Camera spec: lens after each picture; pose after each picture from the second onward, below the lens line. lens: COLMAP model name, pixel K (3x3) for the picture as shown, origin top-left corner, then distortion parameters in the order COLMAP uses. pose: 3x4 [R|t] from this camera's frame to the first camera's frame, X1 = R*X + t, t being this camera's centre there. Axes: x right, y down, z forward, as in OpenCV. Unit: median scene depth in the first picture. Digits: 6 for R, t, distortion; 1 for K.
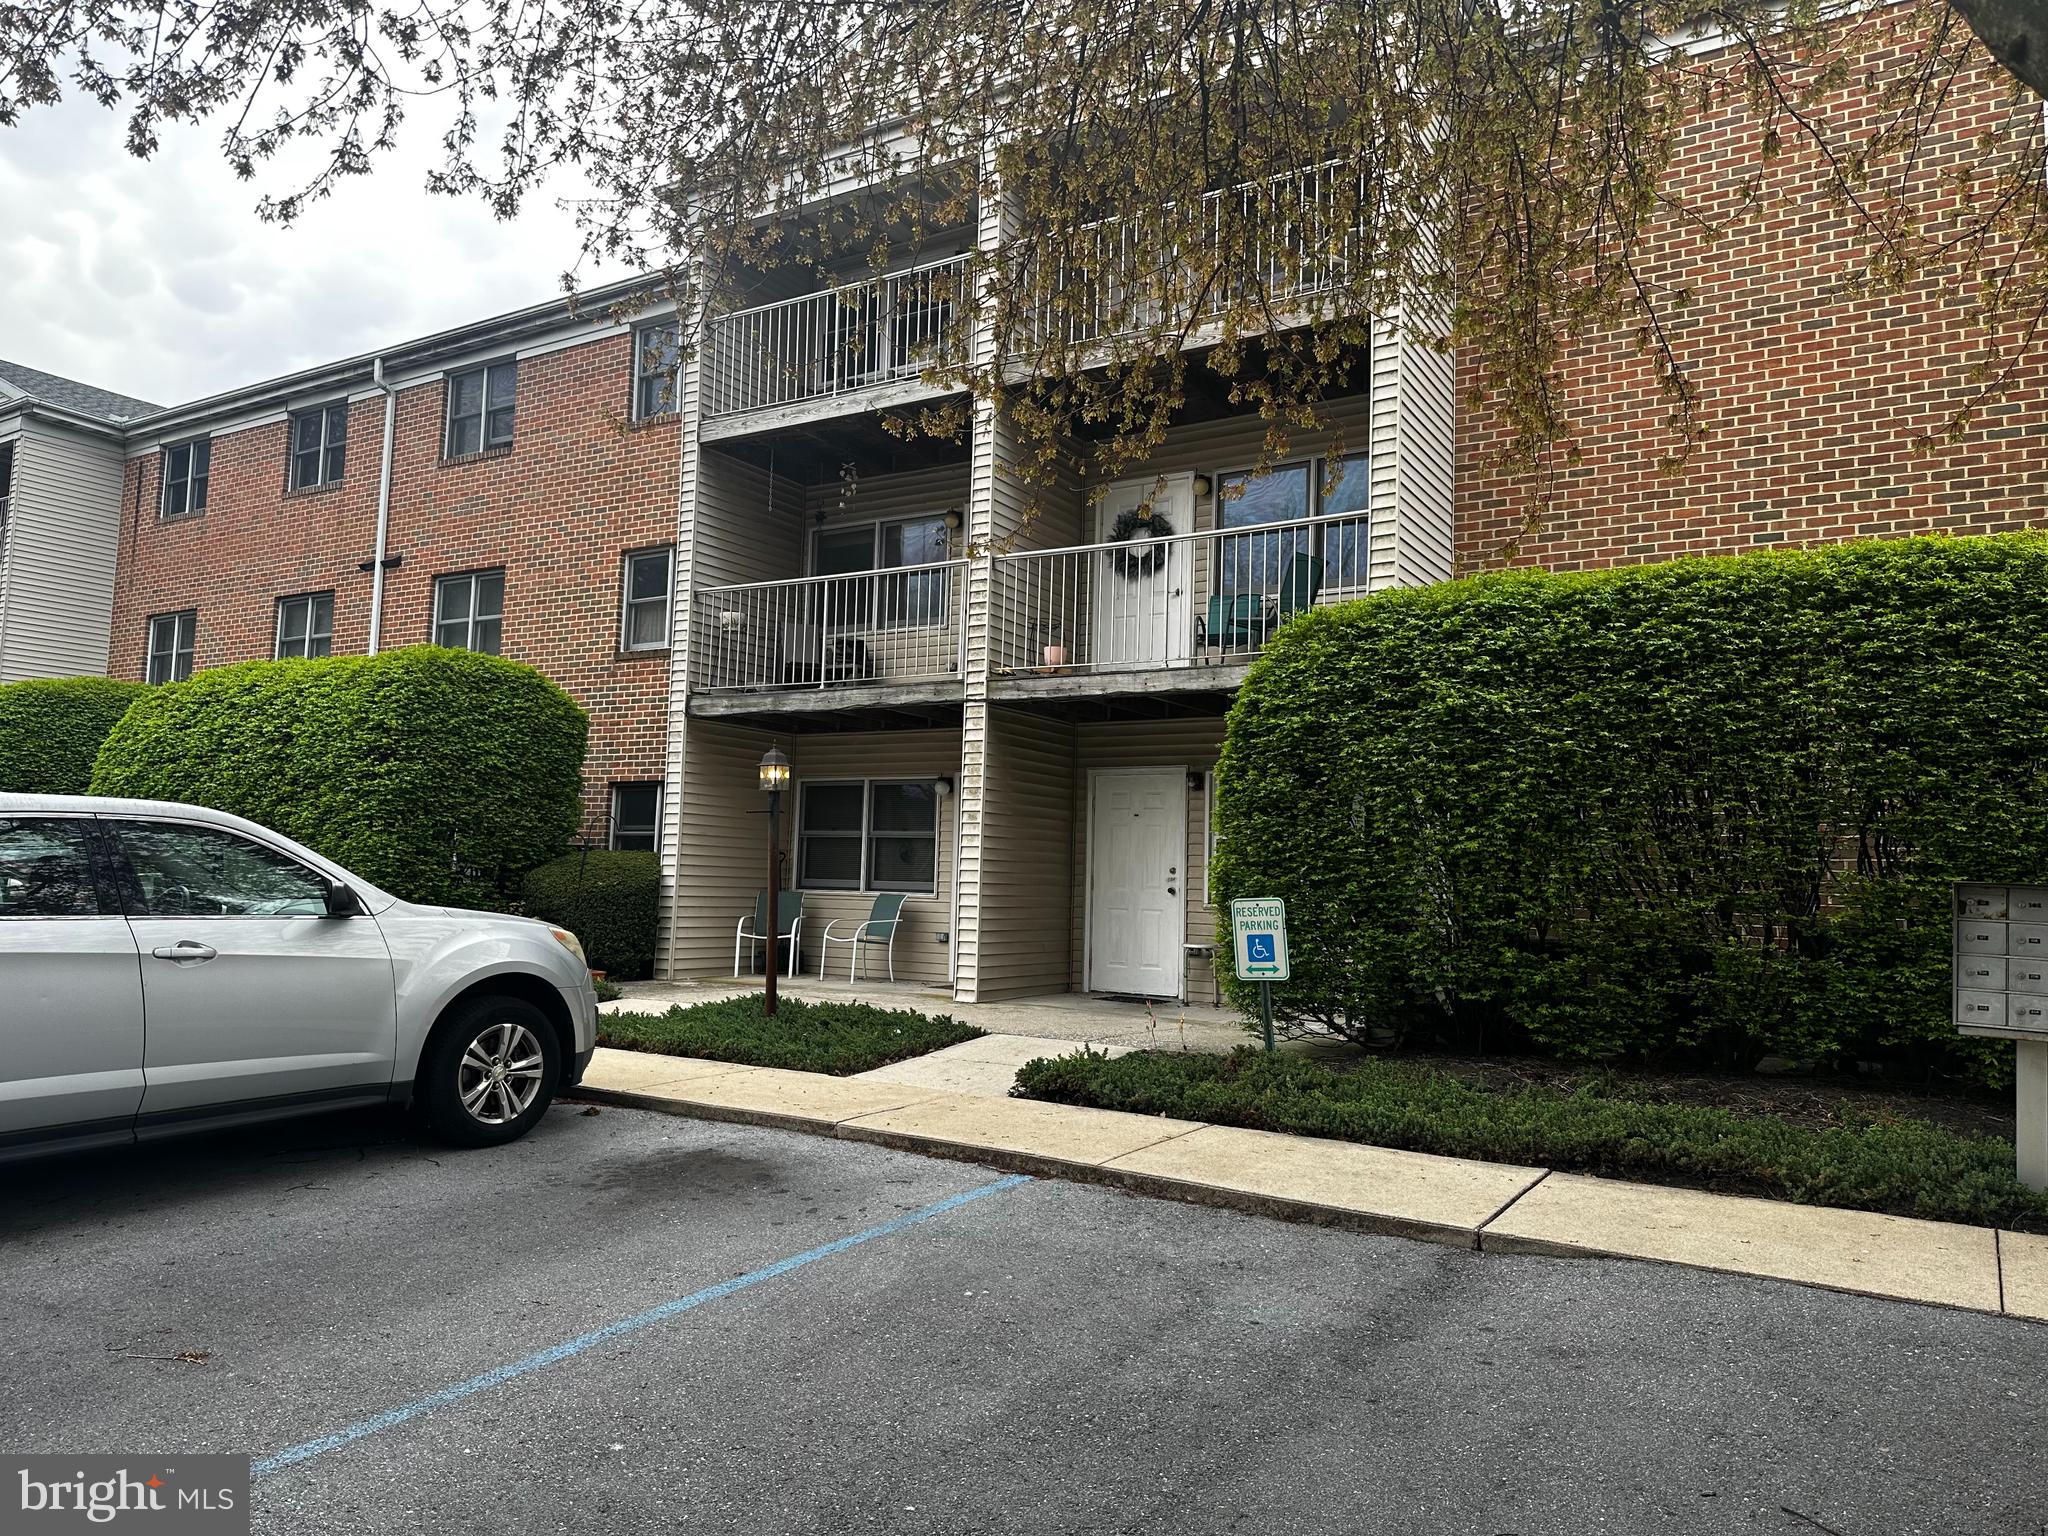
lens RADIAL K [[1434.6, 0, 1042.8], [0, 1434.6, 750.5], [0, 0, 1]] dist [0.064322, -0.083347]
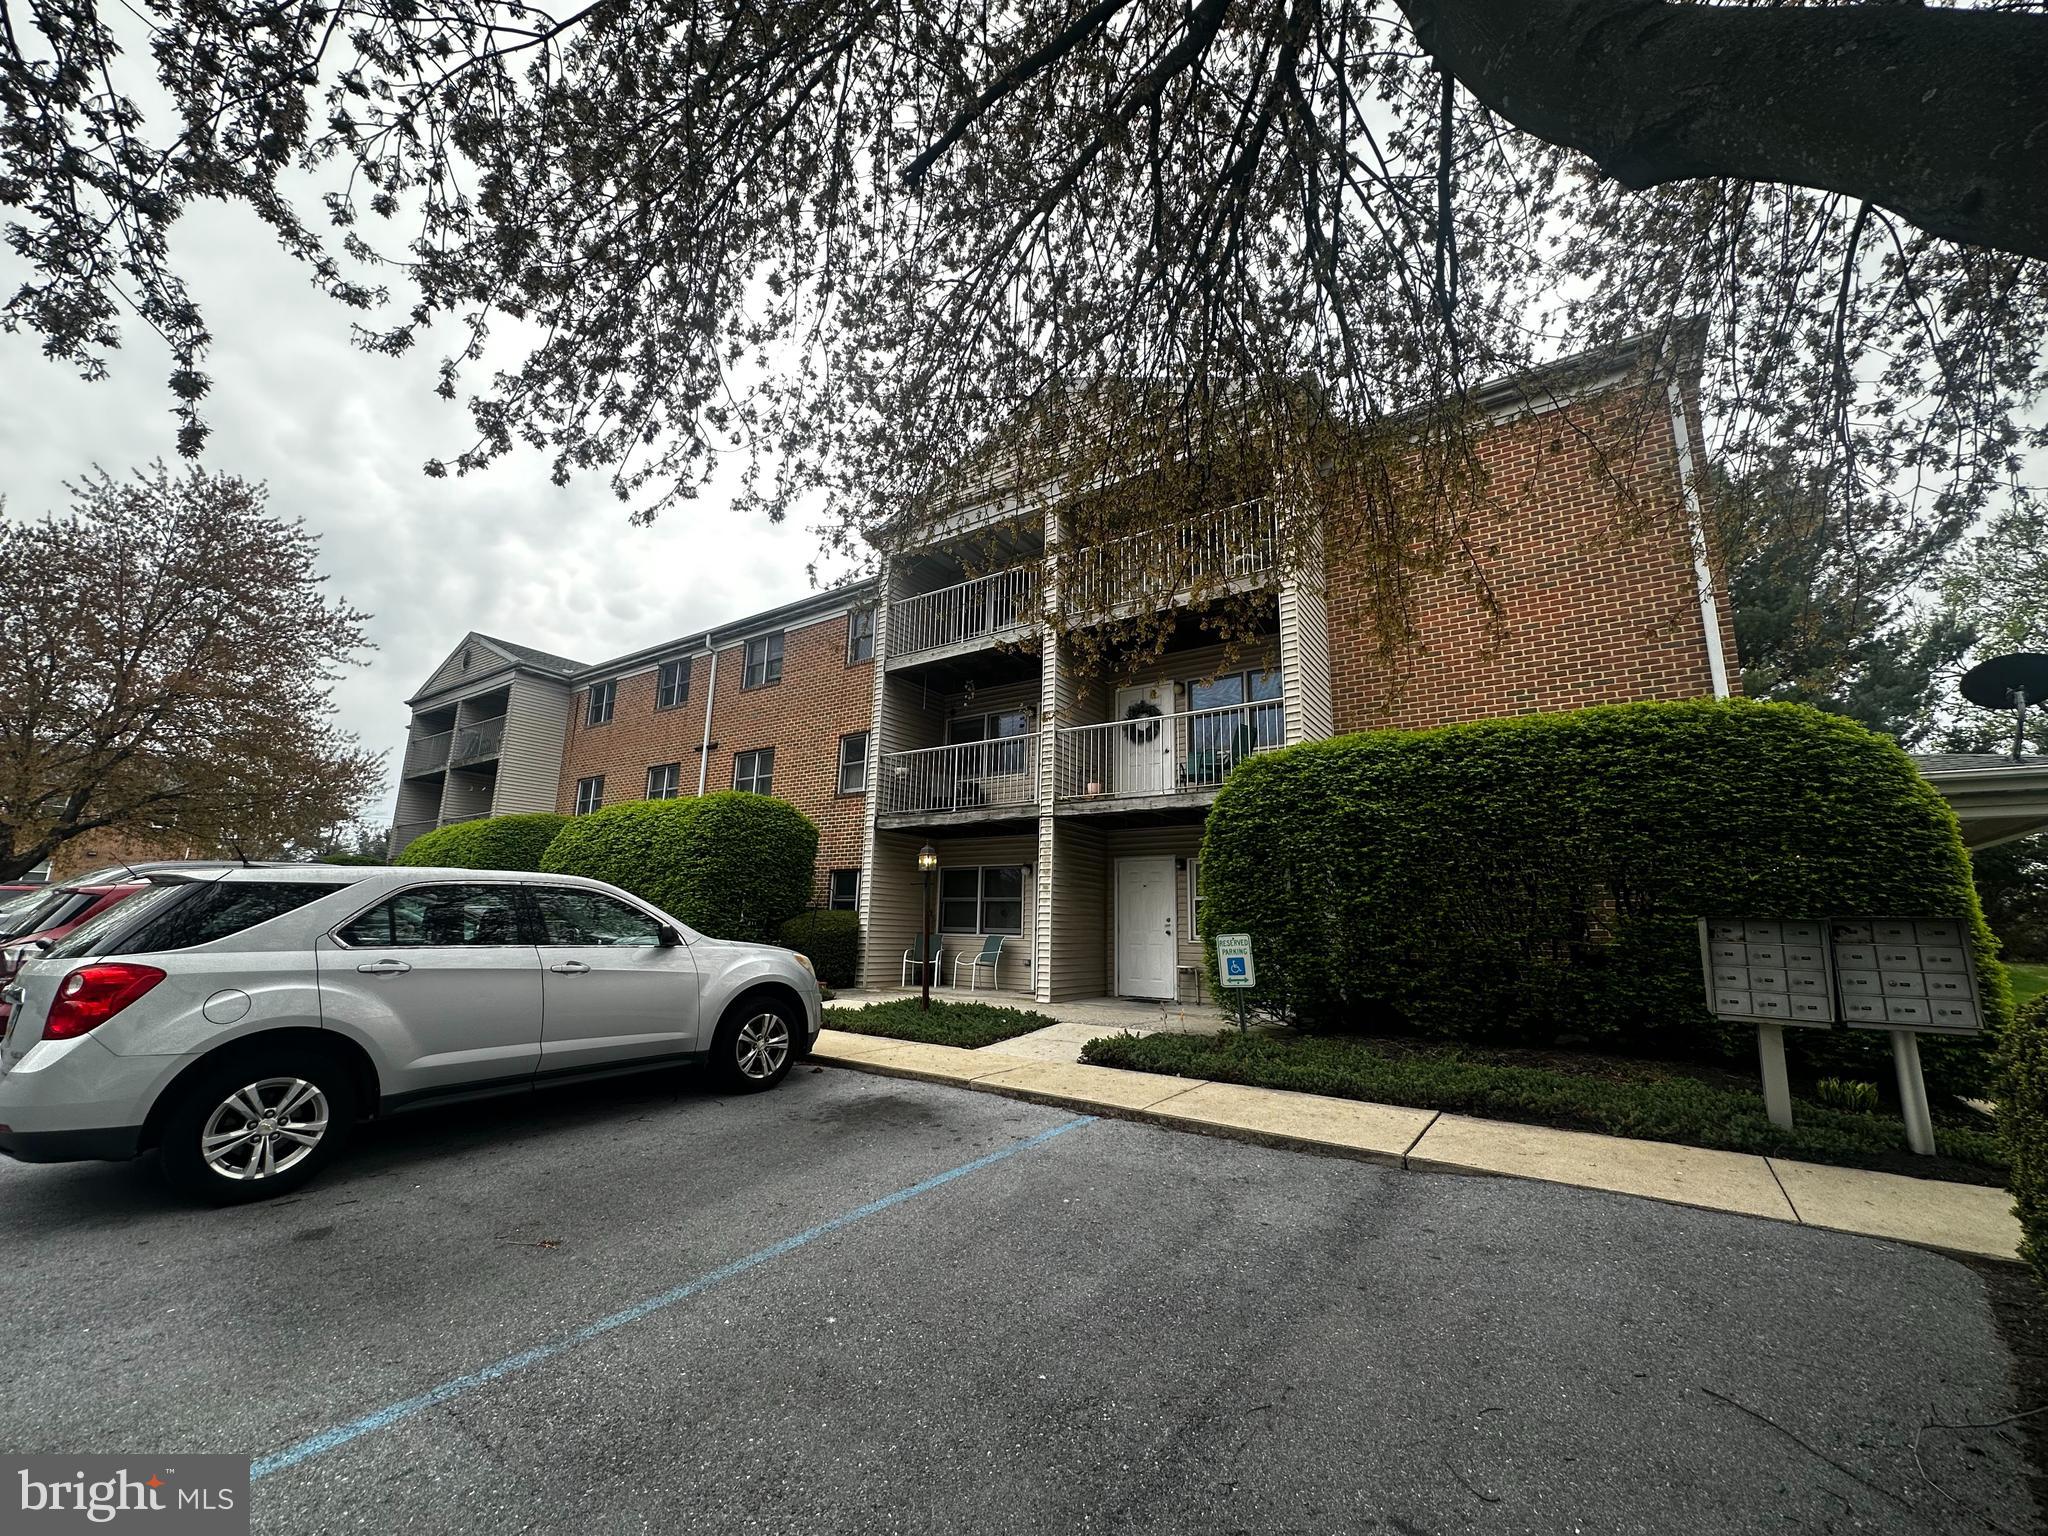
lens RADIAL K [[813.3, 0, 1028.0], [0, 813.3, 775.4], [0, 0, 1]] dist [-0.001910, -0.000215]
pose [[0.998380, -0.016720, -0.054393, -0.027621], [0.011233, 0.994958, -0.099660, 0.018395], [0.055785, 0.098888, 0.993534, 0.094822]]
